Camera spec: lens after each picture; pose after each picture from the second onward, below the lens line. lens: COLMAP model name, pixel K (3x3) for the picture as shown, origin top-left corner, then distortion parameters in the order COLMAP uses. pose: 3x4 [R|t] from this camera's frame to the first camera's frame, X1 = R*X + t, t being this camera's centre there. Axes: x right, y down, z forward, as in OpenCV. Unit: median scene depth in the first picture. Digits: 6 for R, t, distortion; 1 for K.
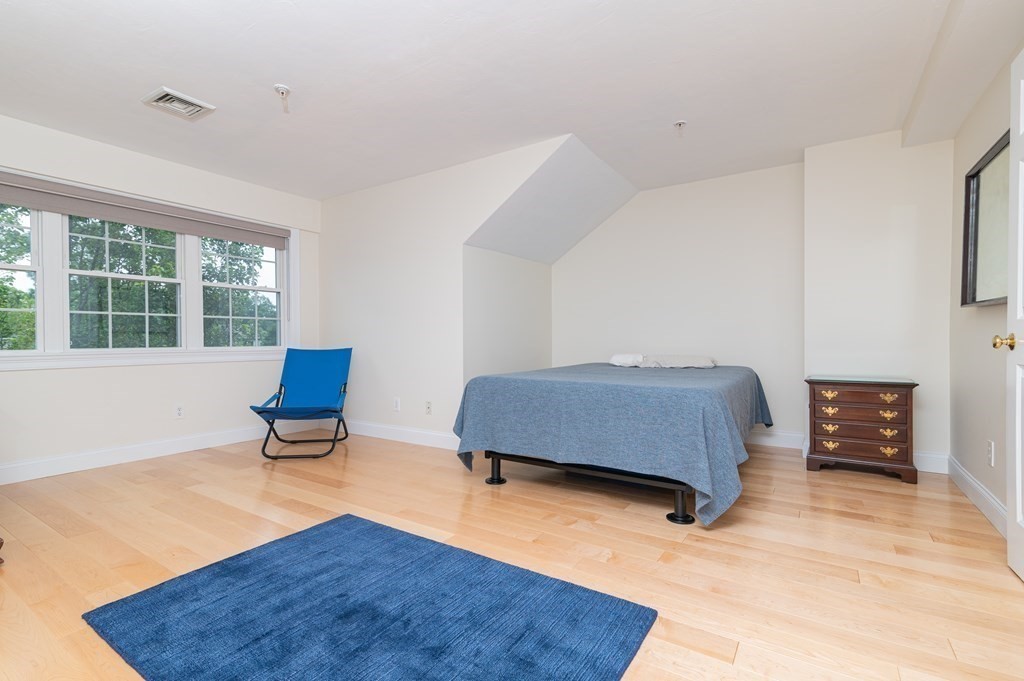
lens RADIAL K [[478.7, 0, 512.0], [0, 478.7, 340.5], [0, 0, 1]] dist [0.002444, 0.000323]
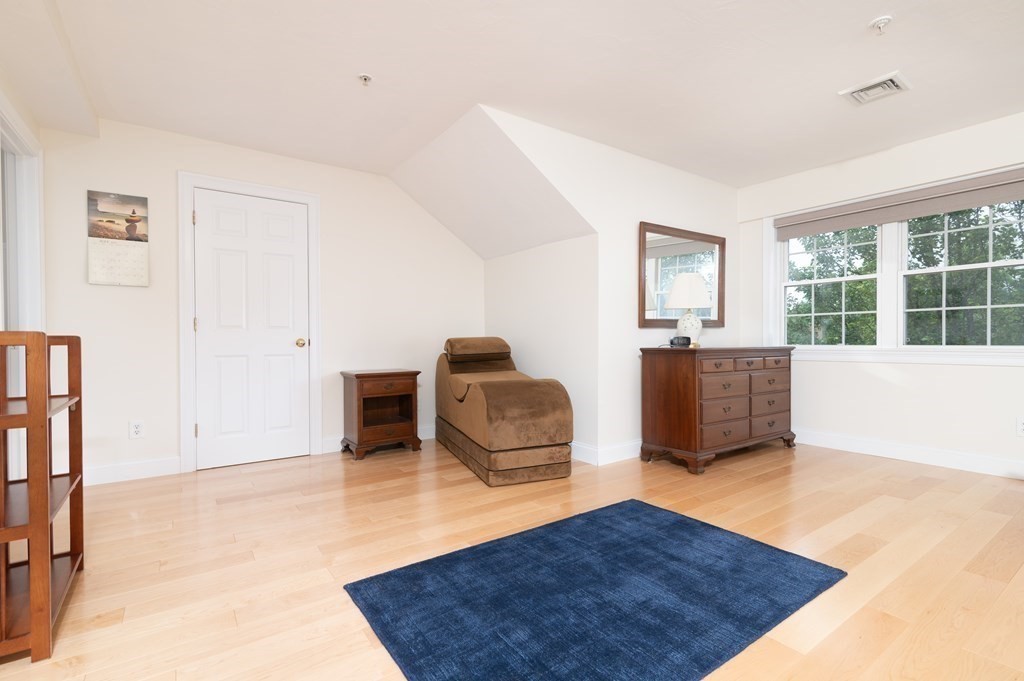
lens RADIAL K [[478.7, 0, 512.0], [0, 478.7, 340.5], [0, 0, 1]] dist [0.002444, 0.000323]
pose [[-0.372645, 0.011239, -0.927906, 0.455995], [0.003850, 0.999937, 0.010565, -0.008176], [0.927966, 0.000365, -0.372665, 0.667103]]
